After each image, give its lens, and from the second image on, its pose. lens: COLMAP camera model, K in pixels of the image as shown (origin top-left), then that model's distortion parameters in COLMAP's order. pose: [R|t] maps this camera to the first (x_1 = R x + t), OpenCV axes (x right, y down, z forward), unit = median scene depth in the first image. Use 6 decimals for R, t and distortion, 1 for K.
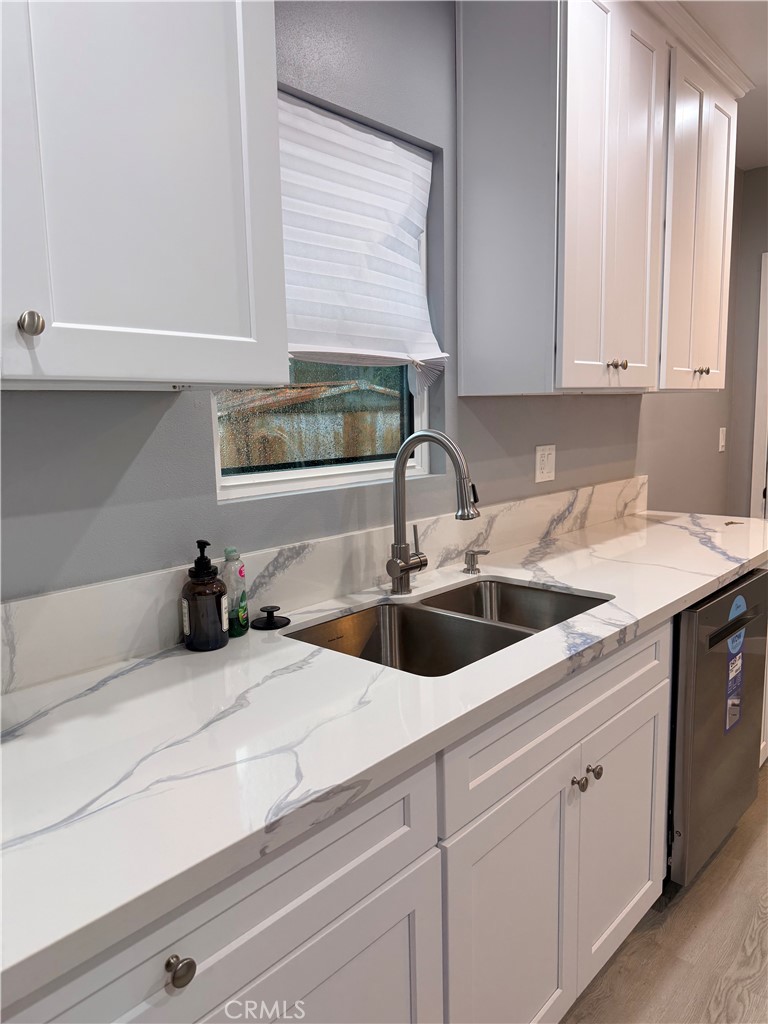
lens RADIAL K [[723.2, 0, 384.2], [0, 723.2, 515.9], [0, 0, 1]] dist [0.024223, -0.022493]
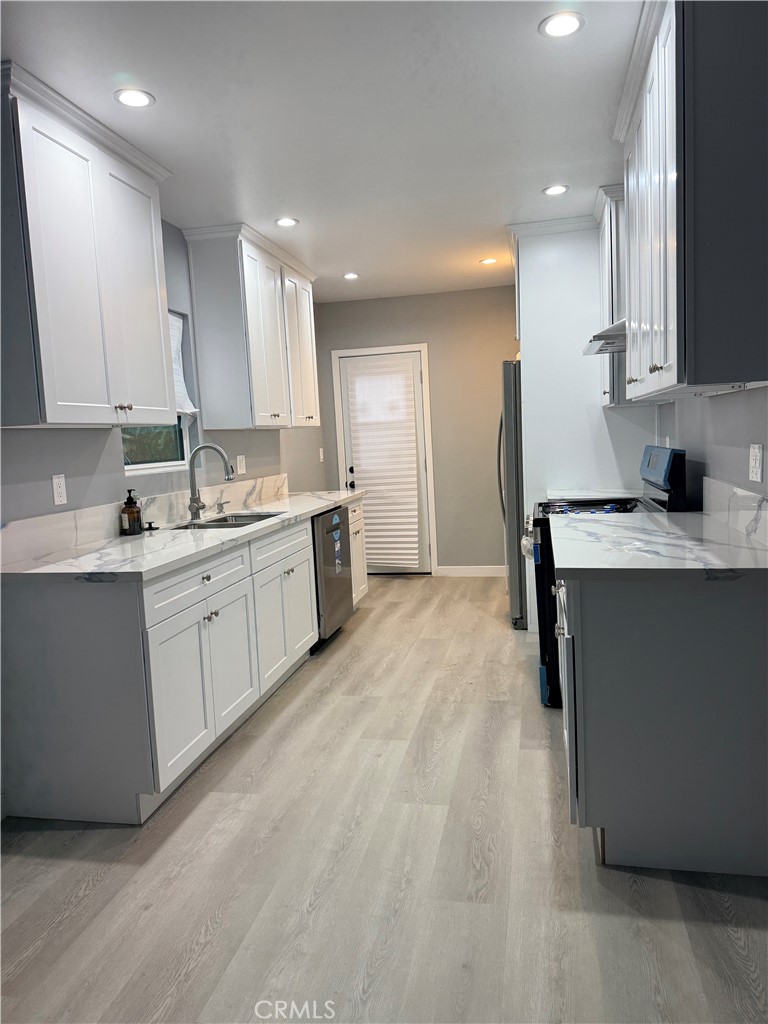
lens RADIAL K [[723.2, 0, 385.3], [0, 723.2, 511.3], [0, 0, 1]] dist [0.024223, -0.022493]
pose [[0.864899, -0.071122, 0.496881, -0.516998], [0.103476, 0.993912, -0.037850, 0.204490], [-0.491164, 0.084151, 0.866993, -1.071564]]
